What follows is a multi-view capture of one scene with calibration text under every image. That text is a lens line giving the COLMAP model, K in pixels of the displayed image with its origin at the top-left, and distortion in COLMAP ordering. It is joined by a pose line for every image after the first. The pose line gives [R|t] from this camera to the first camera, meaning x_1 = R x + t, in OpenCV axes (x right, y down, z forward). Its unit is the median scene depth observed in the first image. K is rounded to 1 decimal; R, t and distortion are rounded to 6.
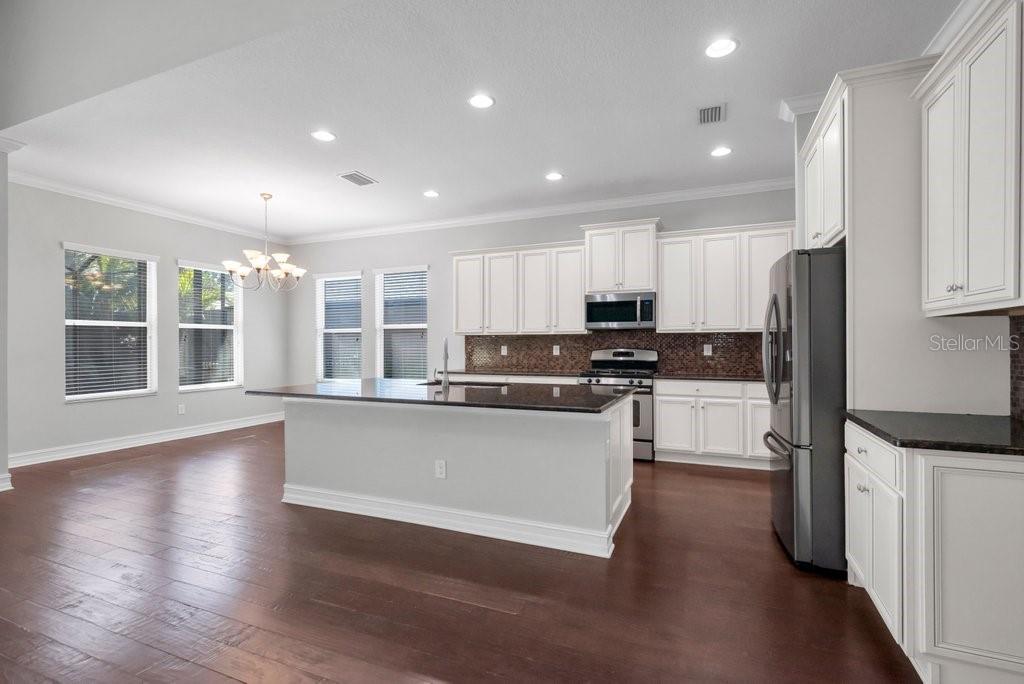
lens RADIAL K [[448.1, 0, 525.9], [0, 448.1, 345.7], [0, 0, 1]] dist [-0.000269, -0.000102]
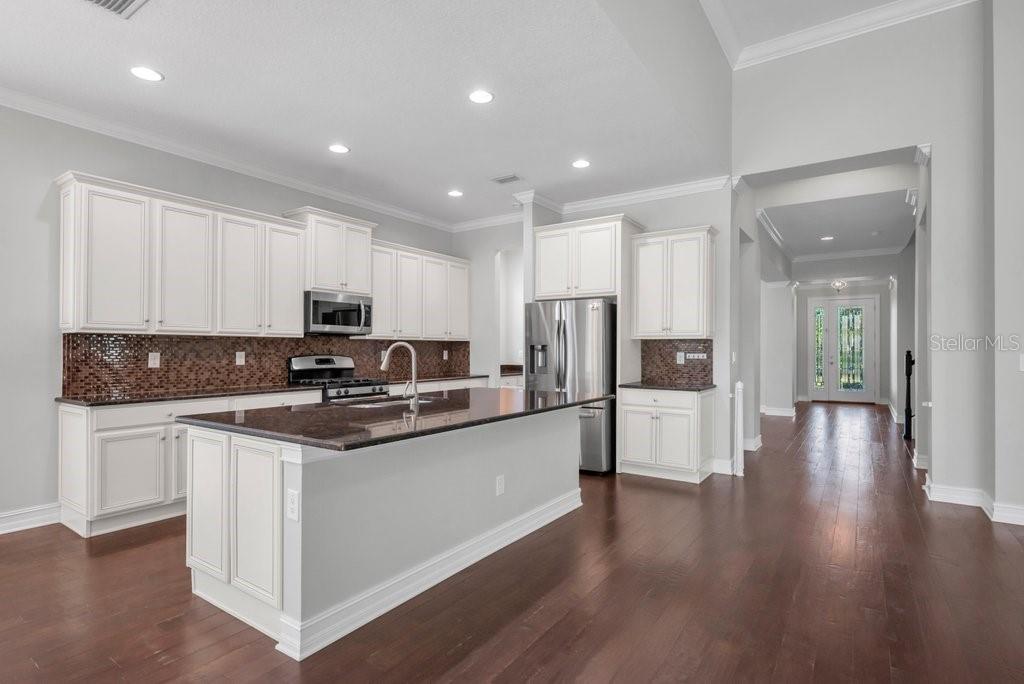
lens RADIAL K [[516.3, 0, 512.9], [0, 516.3, 345.8], [0, 0, 1]] dist [-0.004977, -0.001375]
pose [[0.213030, 0.009566, 0.976999, -0.737709], [-0.001094, 0.999954, -0.009553, -0.002962], [-0.977045, 0.000966, 0.213031, 0.441826]]
